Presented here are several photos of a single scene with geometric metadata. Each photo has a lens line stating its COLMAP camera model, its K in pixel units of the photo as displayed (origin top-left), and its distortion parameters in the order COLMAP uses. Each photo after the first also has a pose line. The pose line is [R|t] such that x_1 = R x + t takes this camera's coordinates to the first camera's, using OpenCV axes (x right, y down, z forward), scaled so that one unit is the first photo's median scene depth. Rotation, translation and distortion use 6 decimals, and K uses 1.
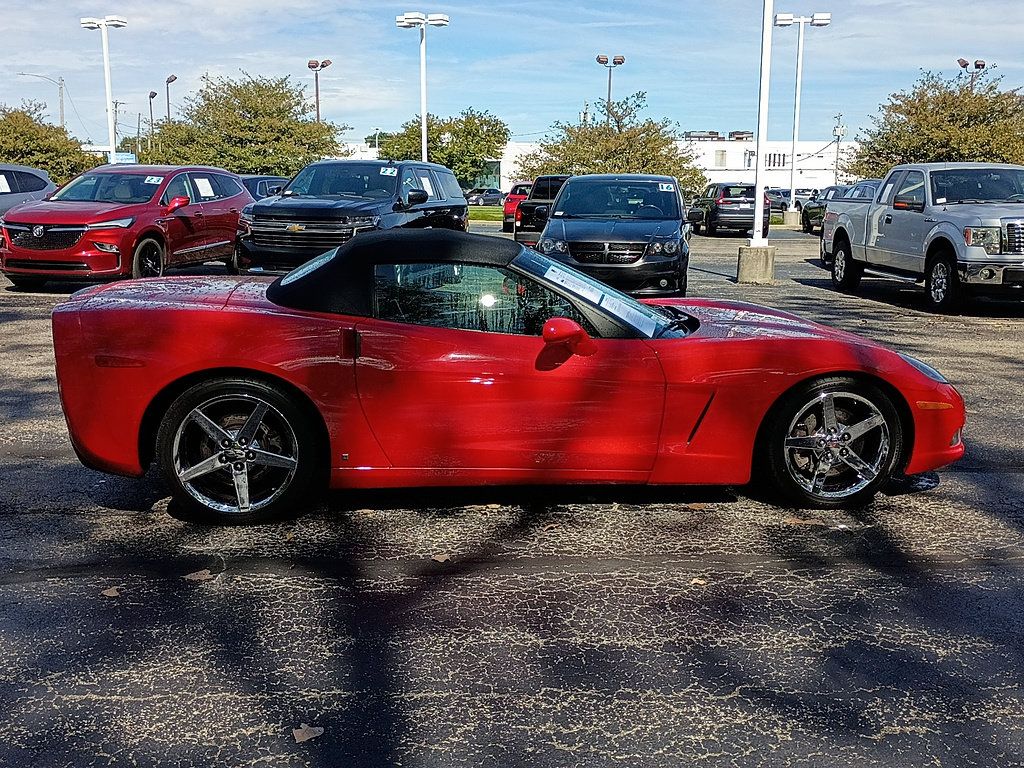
lens RADIAL K [[1068.8, 0, 512.0], [0, 1068.8, 384.0], [0, 0, 1]] dist [-0.000189, -0.003163]
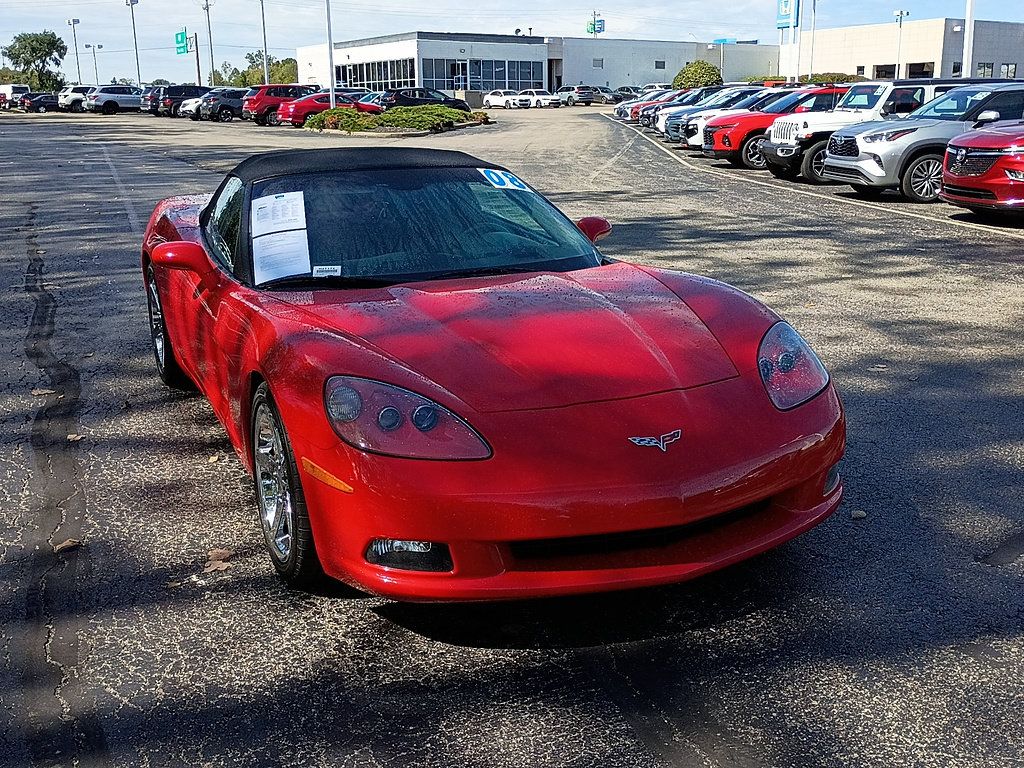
lens RADIAL K [[1058.1, 0, 512.0], [0, 1058.1, 384.0], [0, 0, 1]] dist [0.046714, -0.013887]
pose [[0.330473, 0.228651, -0.915700, 0.357383], [-0.170756, 0.968685, 0.180256, -0.054129], [0.928240, 0.096792, 0.359167, 0.342673]]
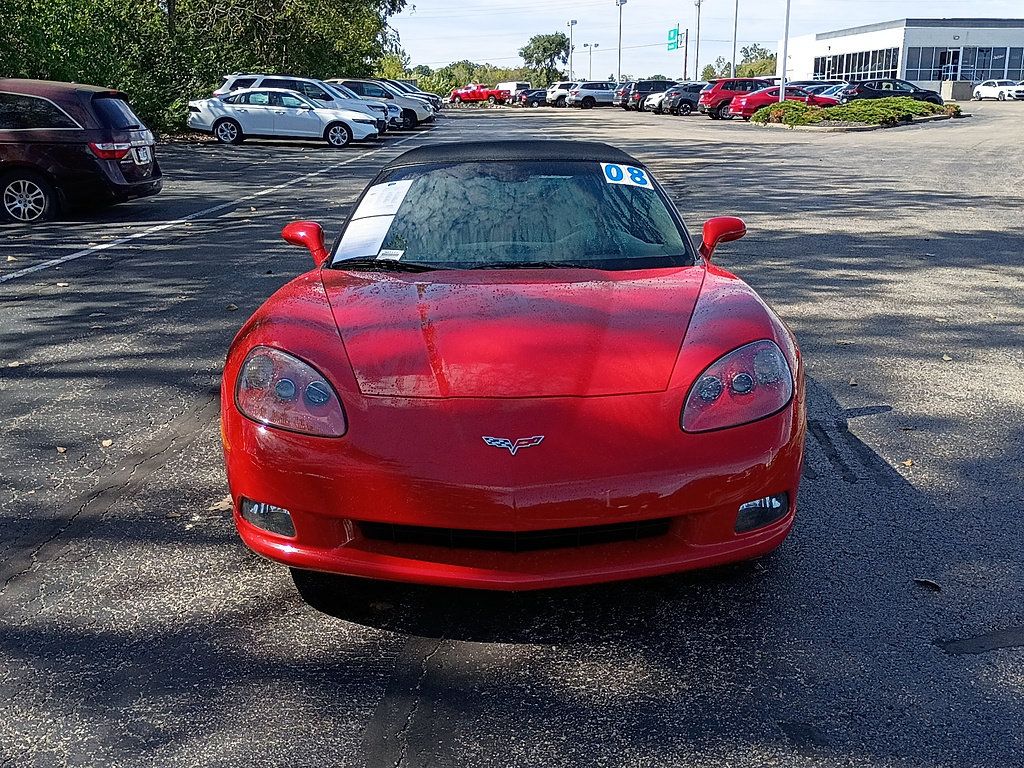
lens RADIAL K [[1058.1, 0, 512.0], [0, 1058.1, 384.0], [0, 0, 1]] dist [0.046714, -0.013887]
pose [[-0.101889, 0.247205, -0.963591, 0.372435], [-0.186597, 0.946691, 0.262600, -0.076614], [0.977139, 0.206559, -0.050329, 0.461636]]
